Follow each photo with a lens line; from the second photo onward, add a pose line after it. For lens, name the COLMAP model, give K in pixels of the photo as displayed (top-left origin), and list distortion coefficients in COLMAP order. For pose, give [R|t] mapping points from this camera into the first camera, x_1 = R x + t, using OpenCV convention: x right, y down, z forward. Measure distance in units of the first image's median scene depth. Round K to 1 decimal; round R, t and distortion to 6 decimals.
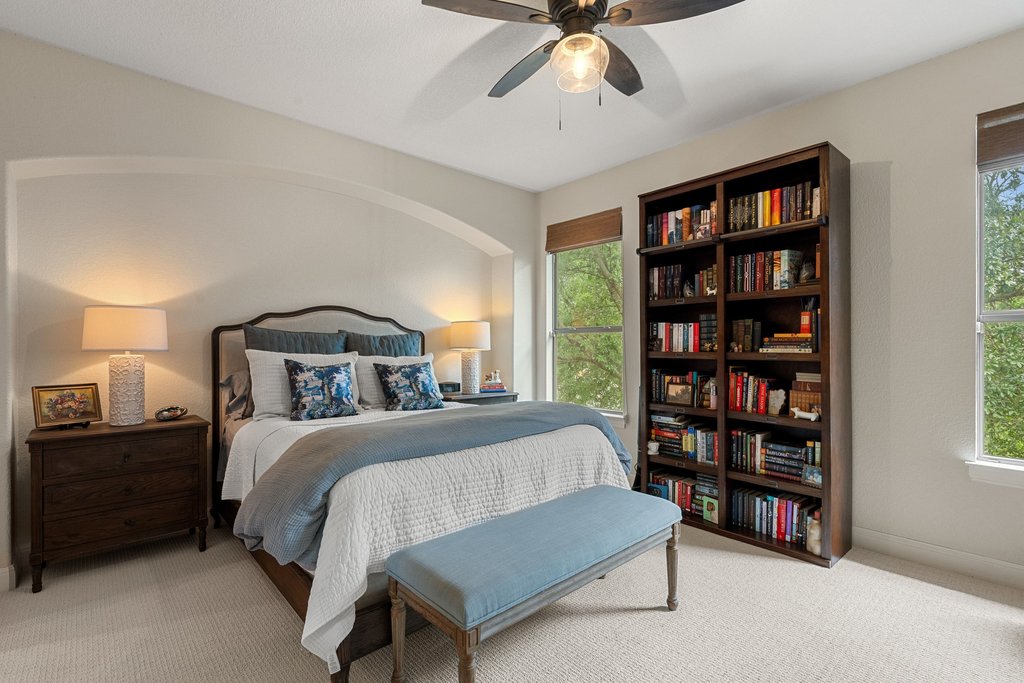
lens RADIAL K [[456.8, 0, 516.2], [0, 456.8, 345.4], [0, 0, 1]] dist [-0.001508, -0.000276]
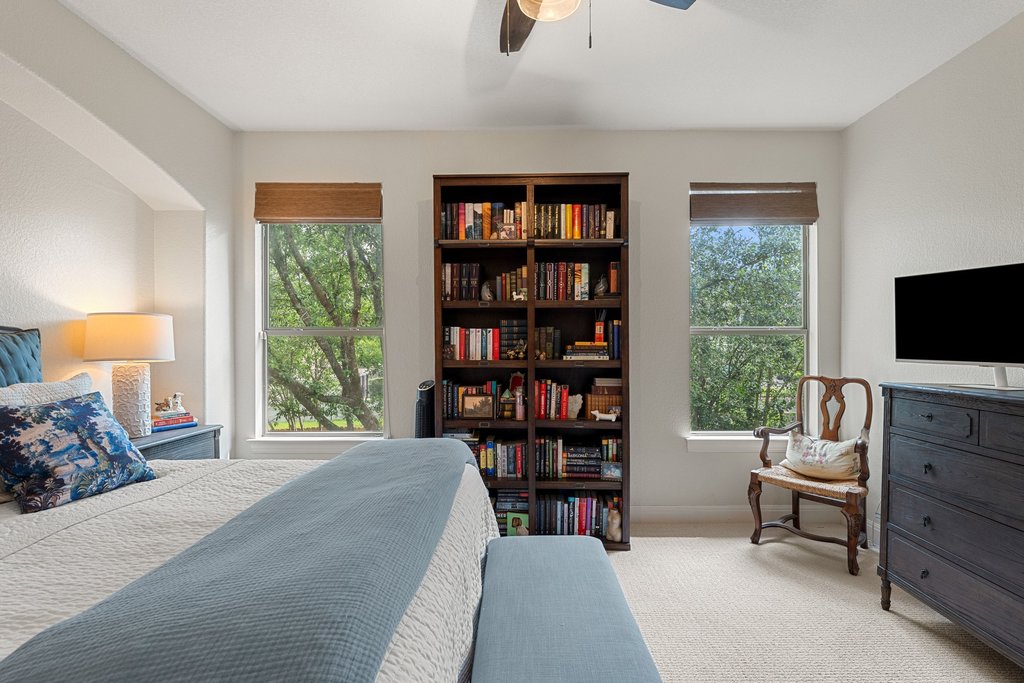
lens RADIAL K [[456.8, 0, 516.2], [0, 456.8, 345.4], [0, 0, 1]] dist [-0.001508, -0.000276]
pose [[0.683961, 0.000679, 0.729518, -0.279083], [-0.000479, 1.000000, -0.000481, -0.015943], [-0.729519, -0.000021, 0.683961, 0.360807]]
